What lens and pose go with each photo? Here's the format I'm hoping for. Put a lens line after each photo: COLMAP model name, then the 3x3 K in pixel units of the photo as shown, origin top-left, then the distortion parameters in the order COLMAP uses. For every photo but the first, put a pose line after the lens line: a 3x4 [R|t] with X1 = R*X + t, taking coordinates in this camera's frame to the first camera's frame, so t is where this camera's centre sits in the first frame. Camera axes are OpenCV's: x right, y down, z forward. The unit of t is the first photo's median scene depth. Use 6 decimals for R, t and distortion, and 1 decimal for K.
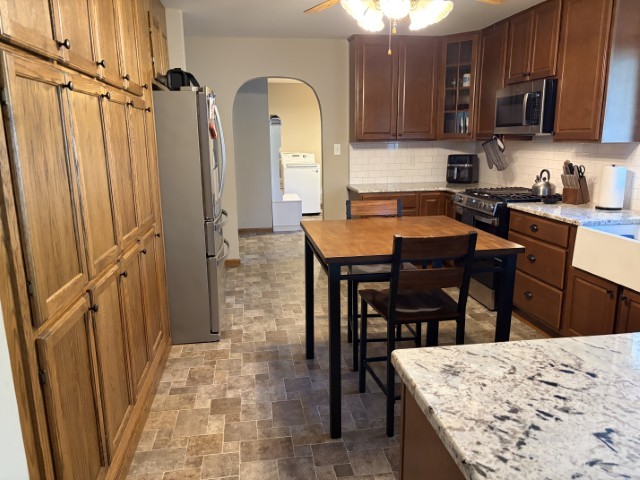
lens RADIAL K [[490.3, 0, 320.0], [0, 490.3, 240.0], [0, 0, 1]] dist [0.053162, -0.063875]
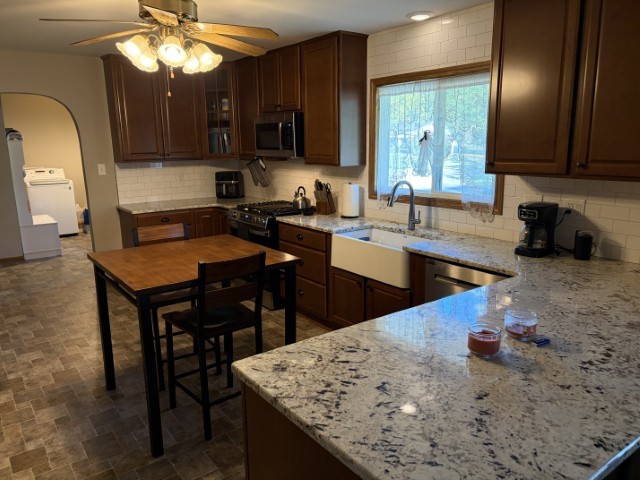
lens RADIAL K [[490.3, 0, 320.0], [0, 490.3, 240.0], [0, 0, 1]] dist [0.053162, -0.063875]
pose [[0.882741, -0.096251, 0.459896, -0.084058], [0.100249, 0.994837, 0.015786, -0.035805], [-0.459041, 0.032169, 0.887833, -0.097951]]
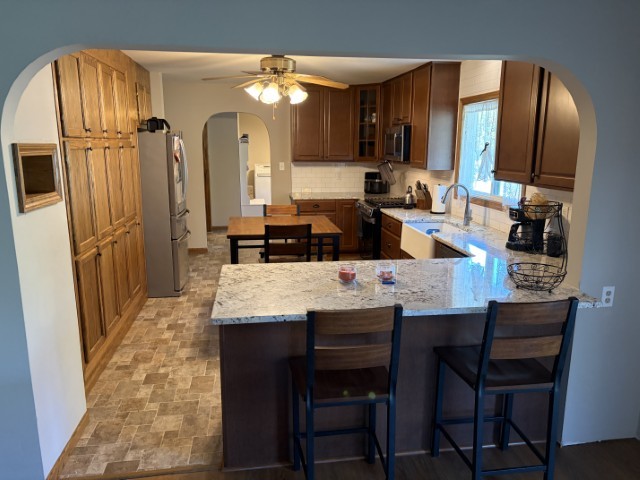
lens RADIAL K [[490.3, 0, 320.0], [0, 490.3, 240.0], [0, 0, 1]] dist [0.053162, -0.063875]
pose [[0.999868, 0.016192, 0.001282, 0.253359], [-0.016178, 0.999817, -0.010210, 0.047376], [-0.001448, 0.010187, 0.999947, -0.587873]]
